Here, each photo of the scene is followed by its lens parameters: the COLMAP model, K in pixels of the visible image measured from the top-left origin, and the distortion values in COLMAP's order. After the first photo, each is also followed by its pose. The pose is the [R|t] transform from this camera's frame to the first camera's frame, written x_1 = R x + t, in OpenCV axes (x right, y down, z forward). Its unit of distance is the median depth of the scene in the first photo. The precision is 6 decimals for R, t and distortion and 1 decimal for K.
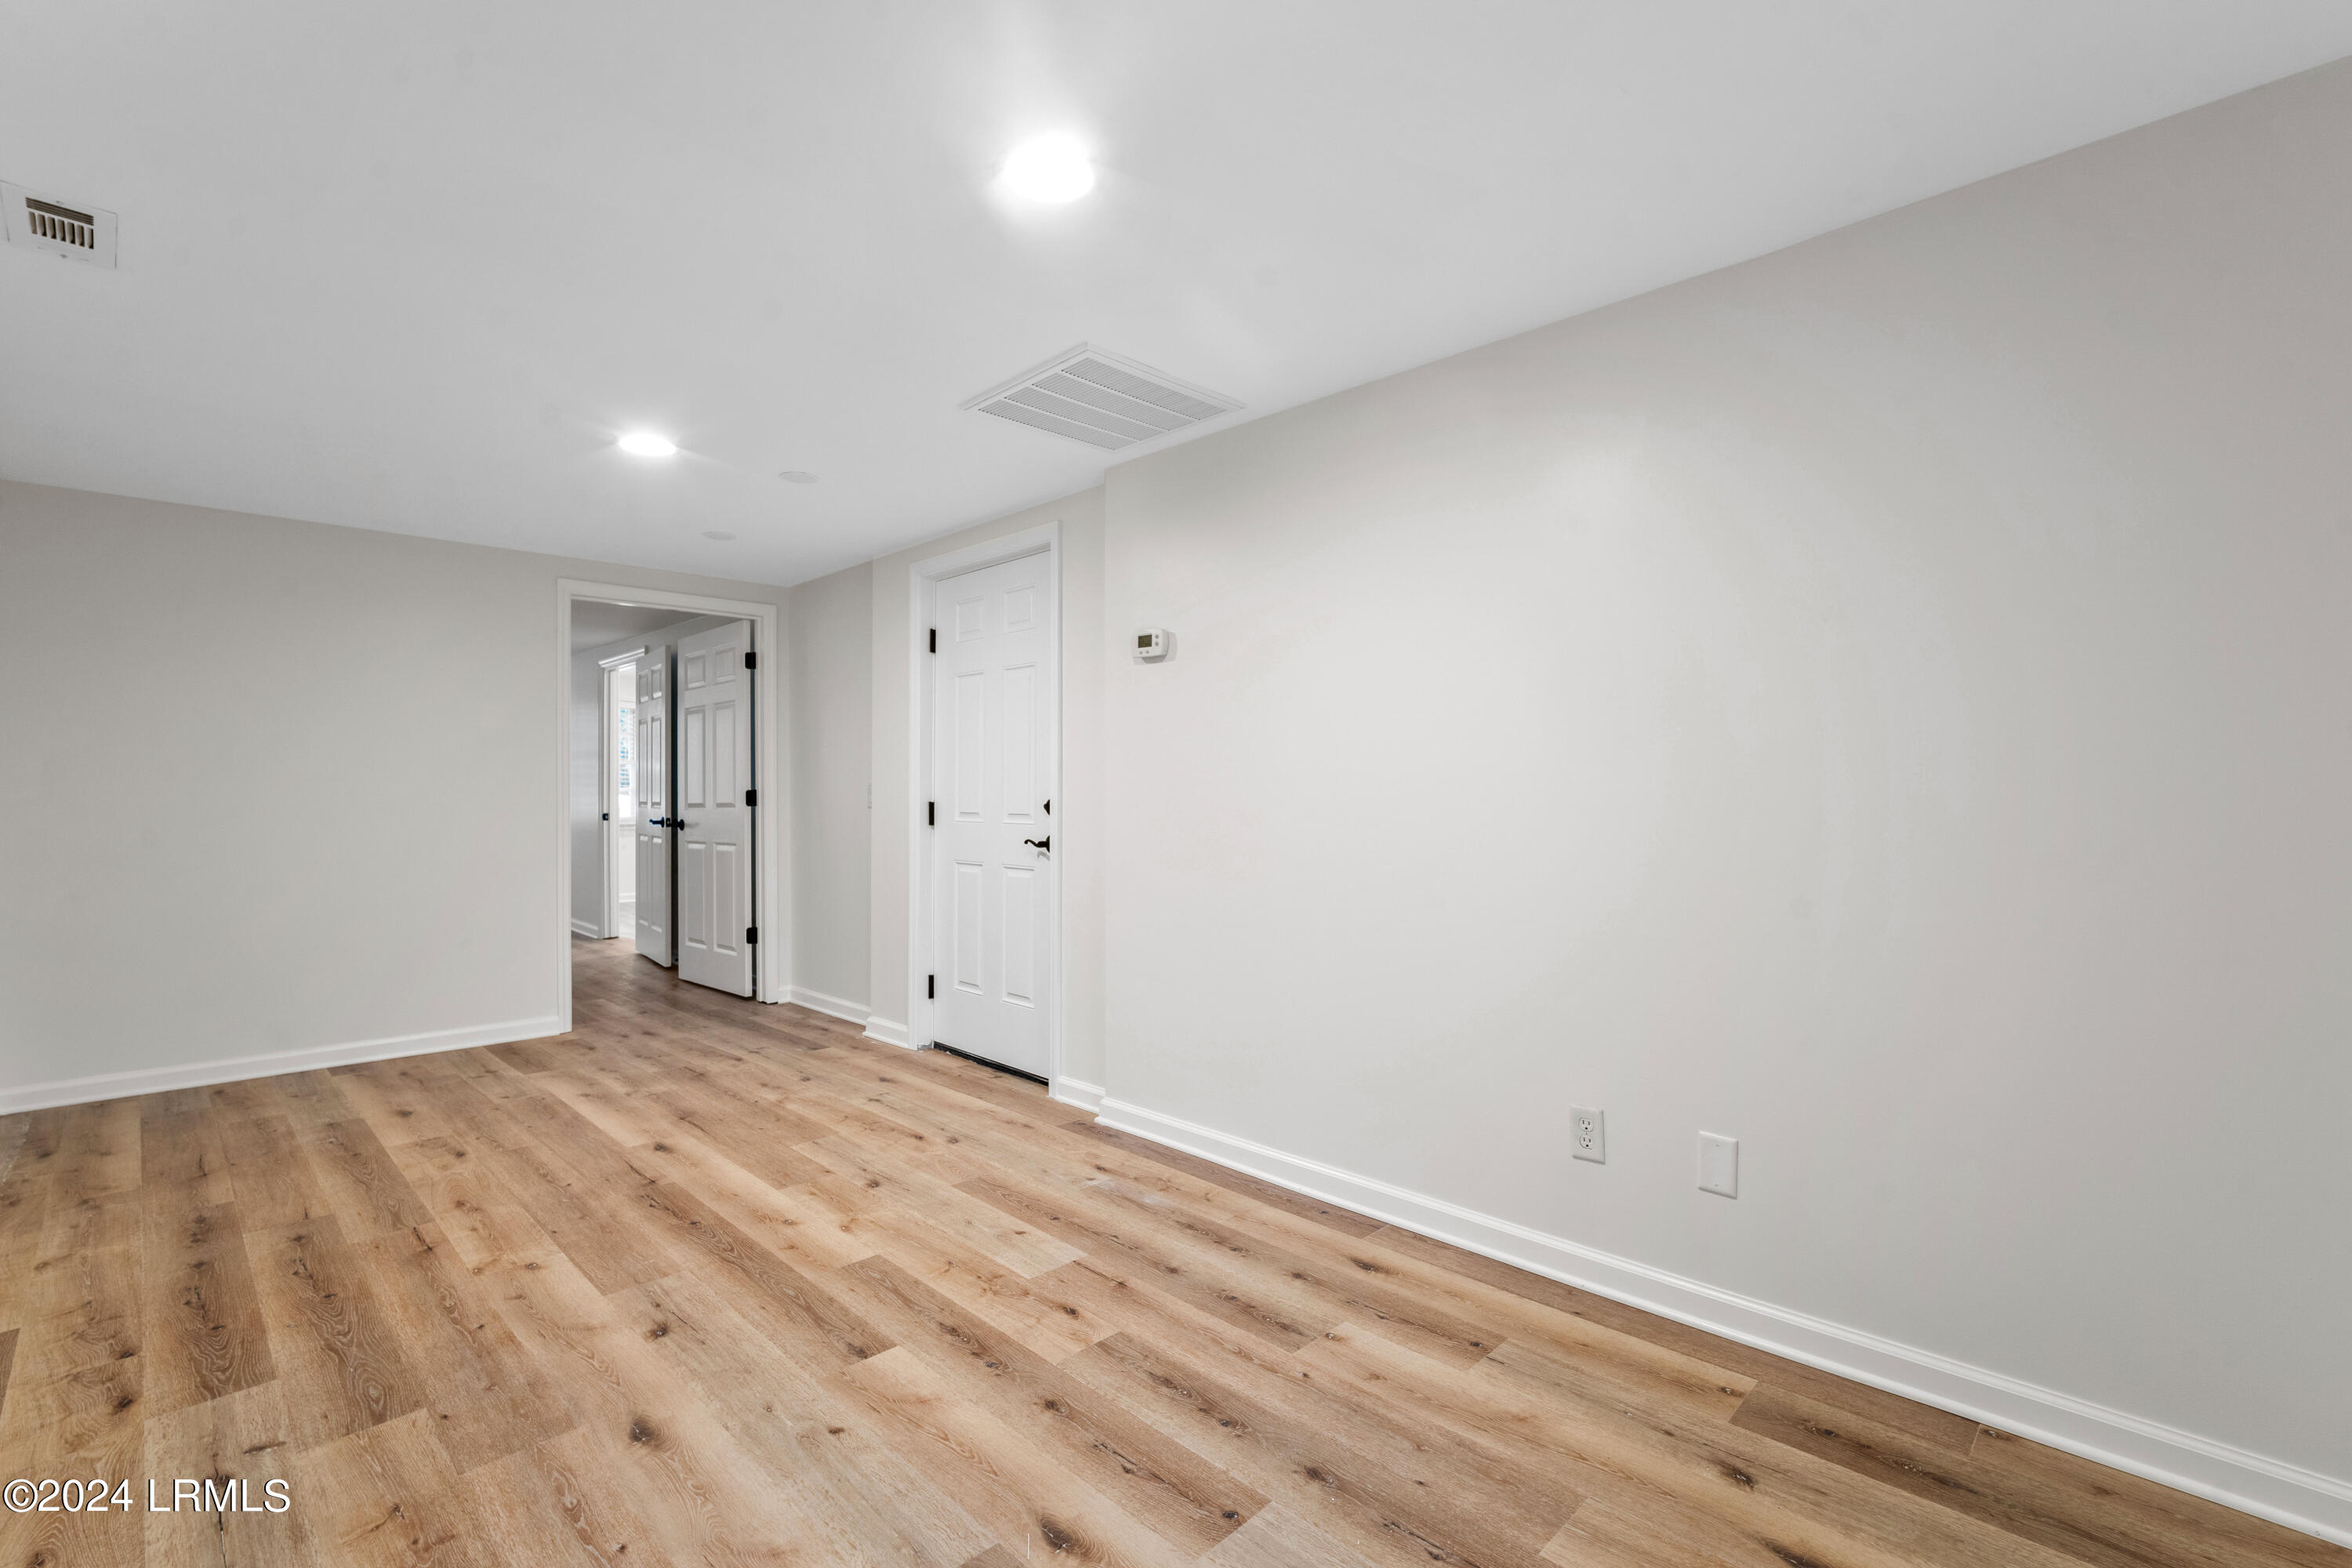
lens RADIAL K [[1081.5, 0, 1183.8], [0, 1081.5, 792.1], [0, 0, 1]] dist [-0.010974, 0.003552]
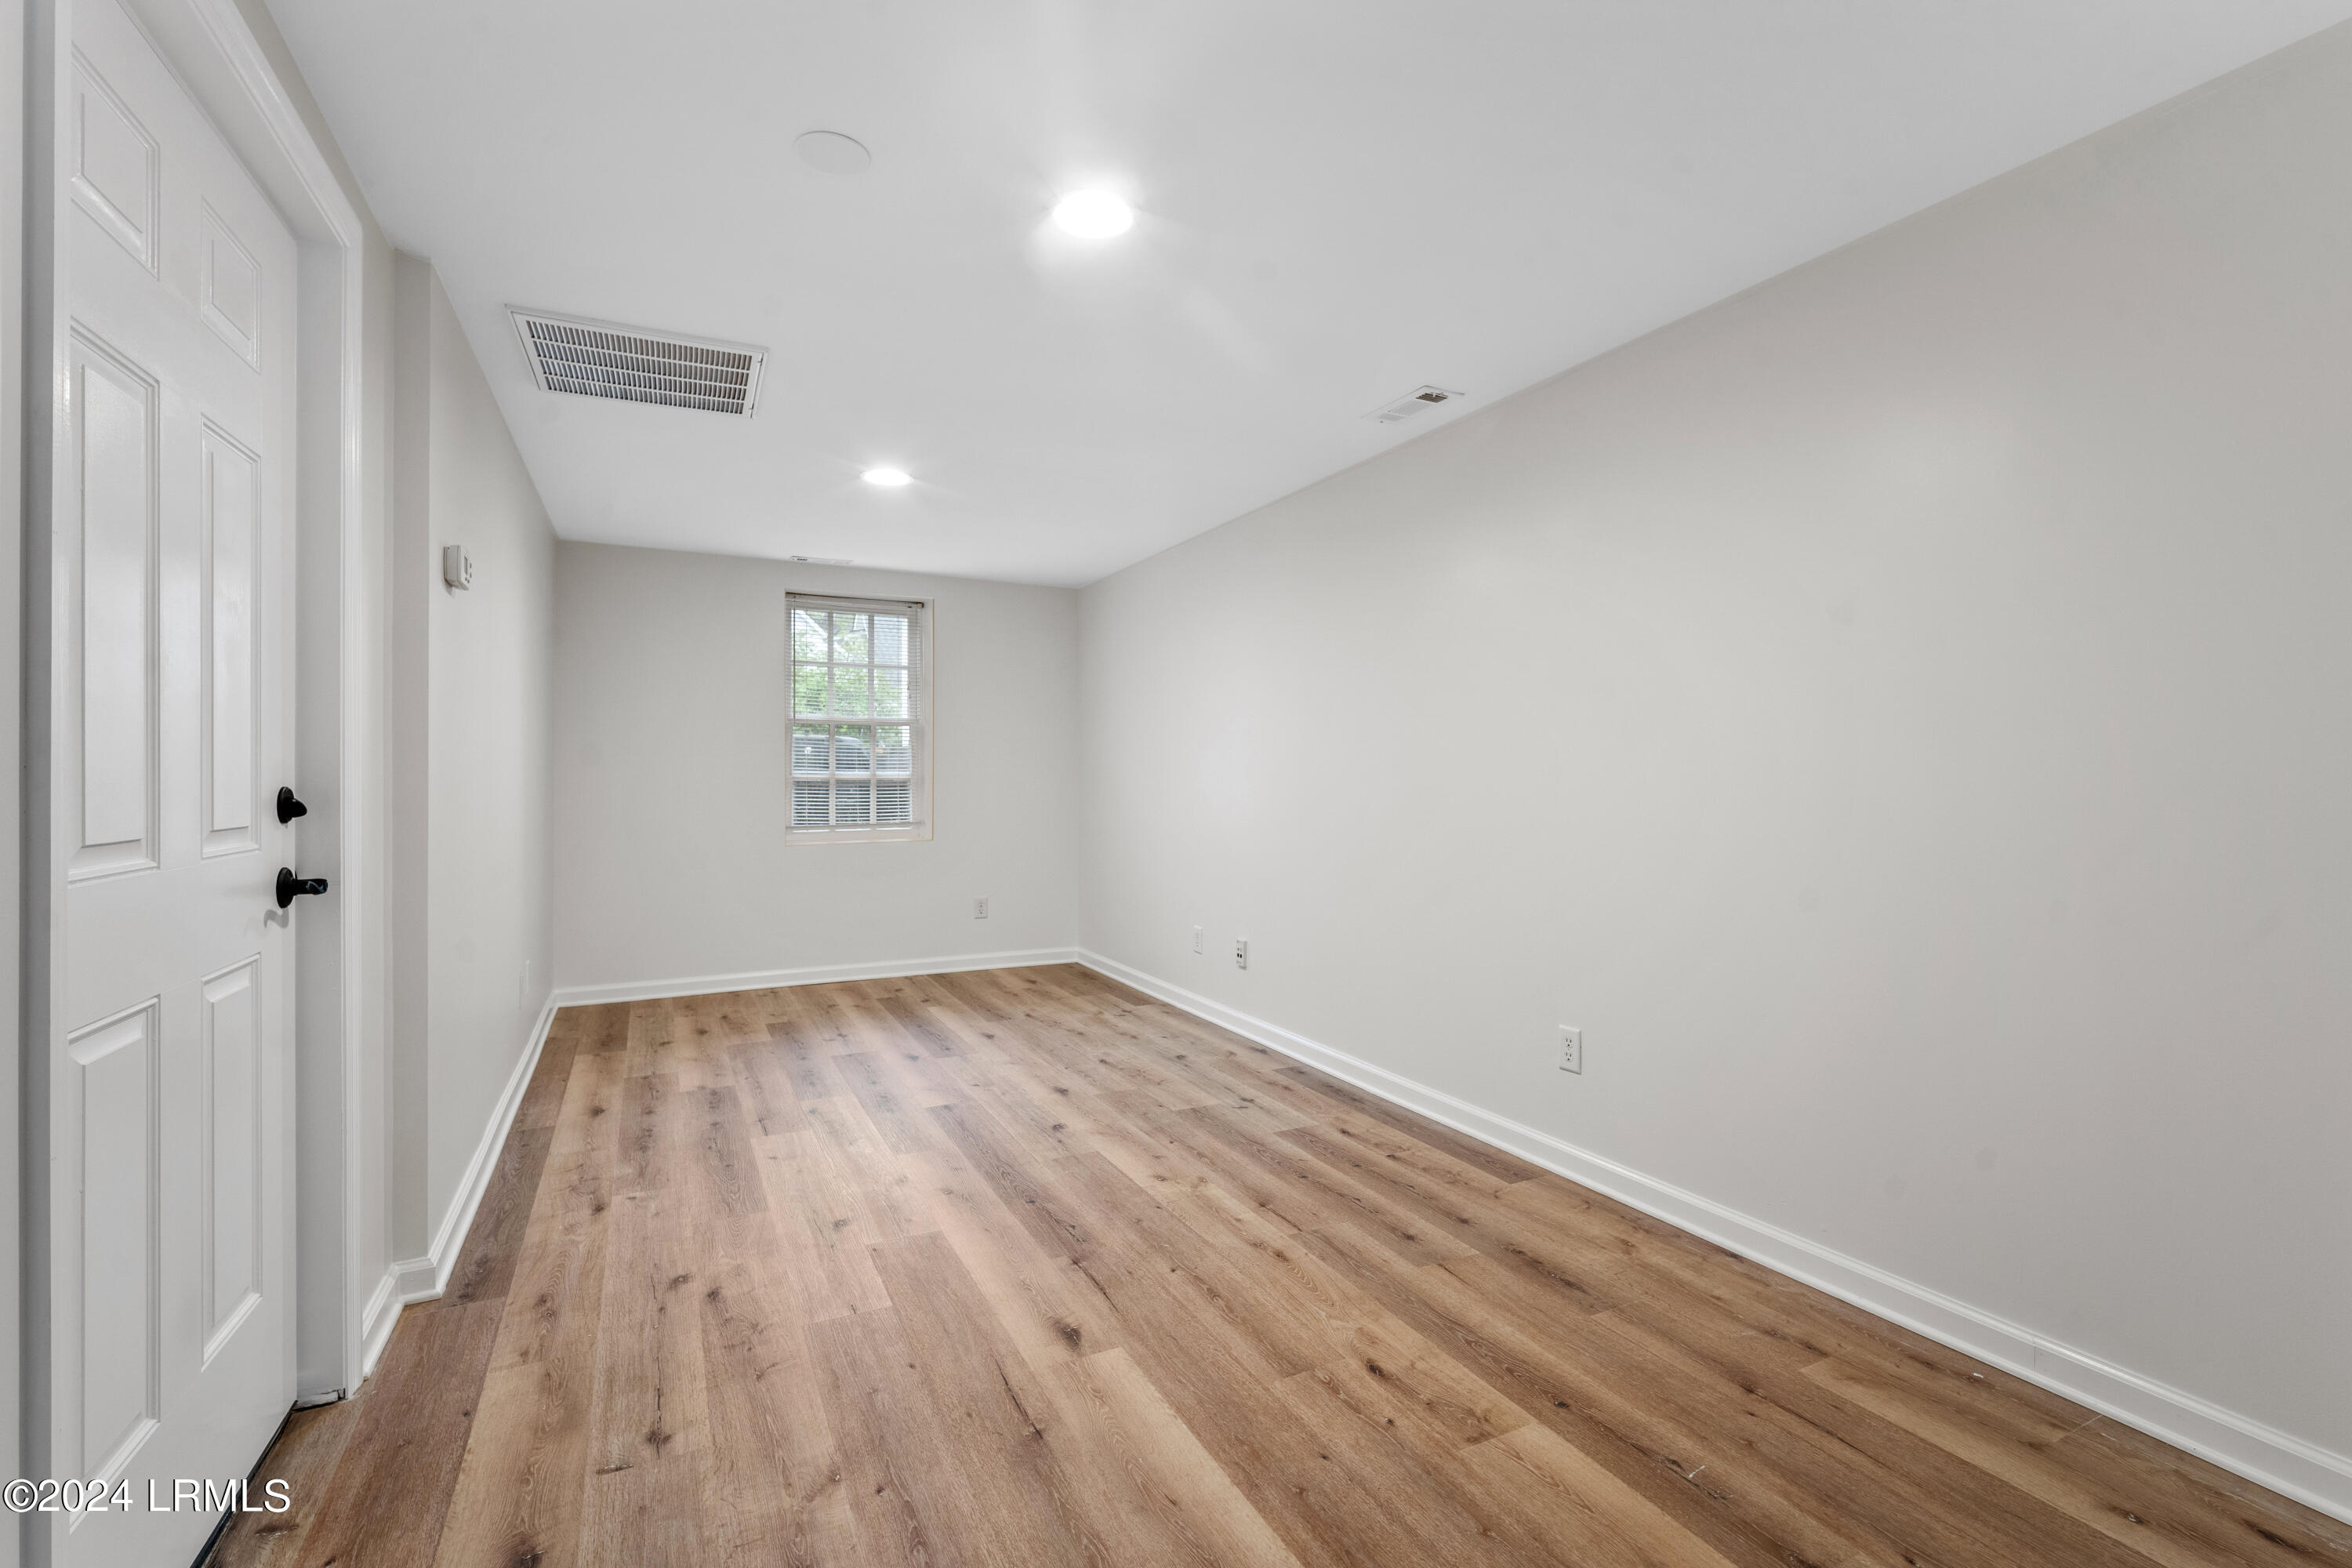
lens RADIAL K [[1081.5, 0, 1157.8], [0, 1081.5, 773.3], [0, 0, 1]] dist [-0.010974, 0.003552]
pose [[-0.944200, 0.001321, 0.329371, -0.892488], [0.001405, 0.999999, 0.000017, 0.001774], [-0.329371, 0.000479, -0.944201, 1.901289]]
